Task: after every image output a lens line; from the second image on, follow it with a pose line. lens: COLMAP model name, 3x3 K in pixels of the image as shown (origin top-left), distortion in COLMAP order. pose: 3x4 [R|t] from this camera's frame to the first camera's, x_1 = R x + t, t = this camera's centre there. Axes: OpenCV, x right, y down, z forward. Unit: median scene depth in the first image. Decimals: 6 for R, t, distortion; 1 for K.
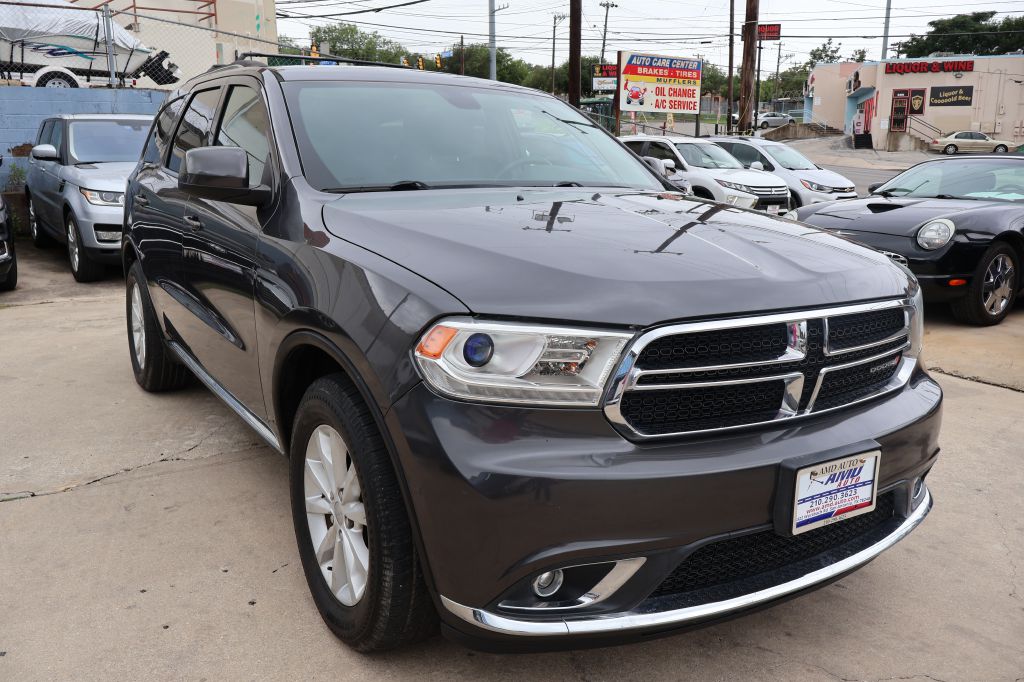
lens RADIAL K [[845.0, 0, 507.9], [0, 845.0, 339.0], [0, 0, 1]] dist [-0.001532, -0.001575]
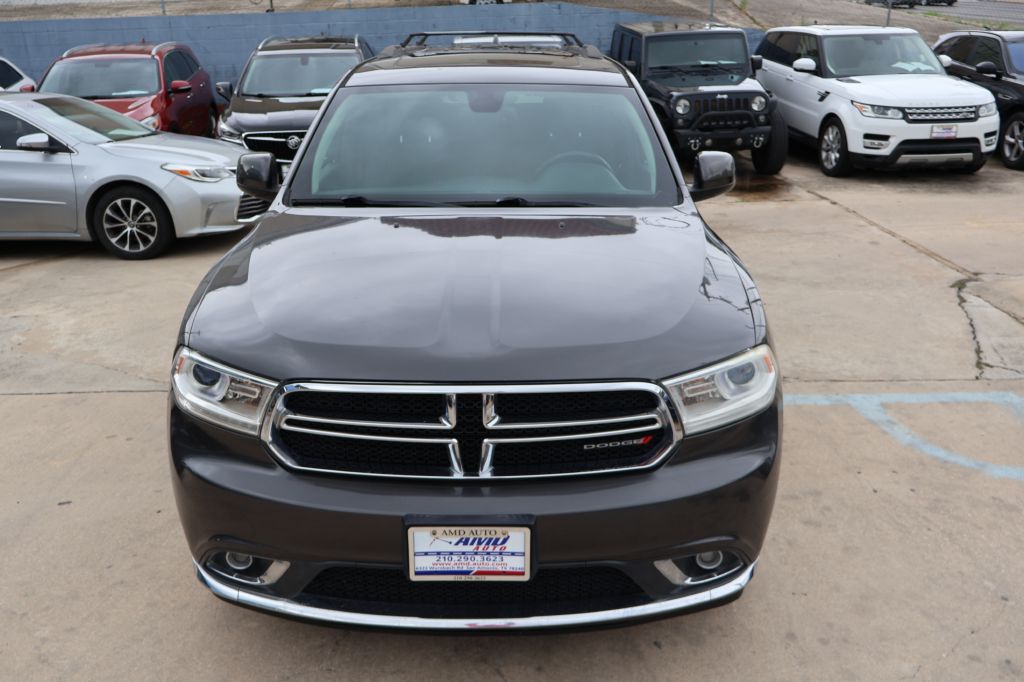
lens RADIAL K [[863.7, 0, 512.0], [0, 863.7, 341.0], [0, 0, 1]] dist [0.012485, 0.001508]
pose [[0.849901, 0.154278, -0.503852, 0.873540], [-0.090669, 0.984735, 0.148583, -0.234677], [0.519084, -0.080597, 0.850915, 0.105659]]
